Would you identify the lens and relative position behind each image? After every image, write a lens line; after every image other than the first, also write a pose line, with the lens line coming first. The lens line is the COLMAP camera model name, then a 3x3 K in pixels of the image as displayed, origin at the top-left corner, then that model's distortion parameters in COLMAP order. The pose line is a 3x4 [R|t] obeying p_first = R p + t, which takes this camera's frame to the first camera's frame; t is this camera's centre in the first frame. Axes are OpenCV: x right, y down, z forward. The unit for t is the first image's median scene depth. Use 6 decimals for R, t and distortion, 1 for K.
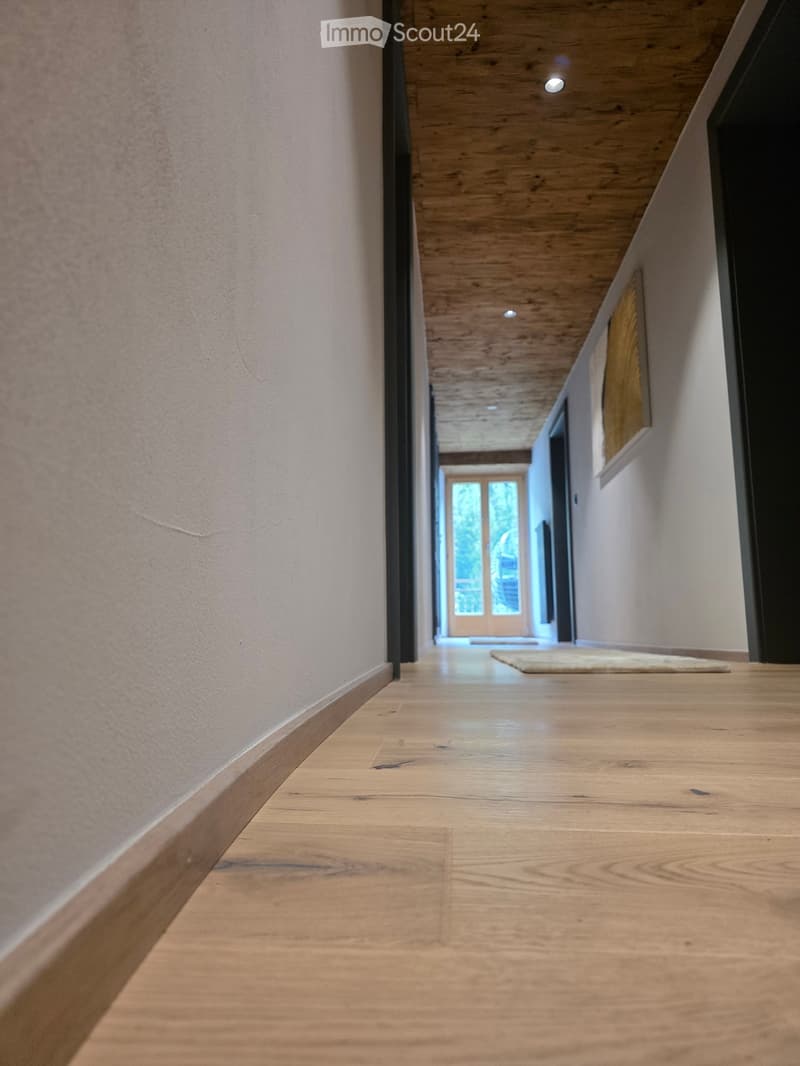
lens RADIAL K [[709.3, 0, 400.0], [0, 709.3, 533.0], [0, 0, 1]] dist [0.076720, -0.066347]
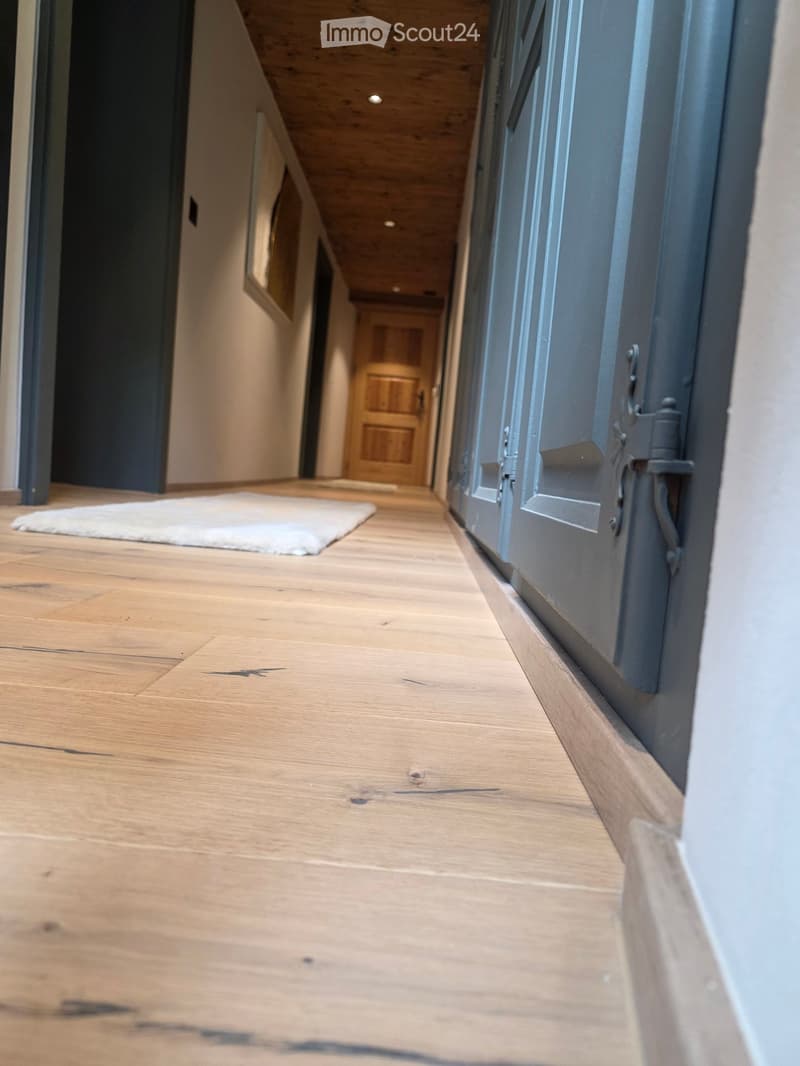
lens RADIAL K [[709.3, 0, 400.0], [0, 709.3, 533.0], [0, 0, 1]] dist [0.076720, -0.066347]
pose [[-0.996420, -0.066930, -0.051641, 0.149787], [-0.064414, 0.996722, -0.048944, 0.263687], [0.054748, -0.045443, -0.997466, 2.011630]]
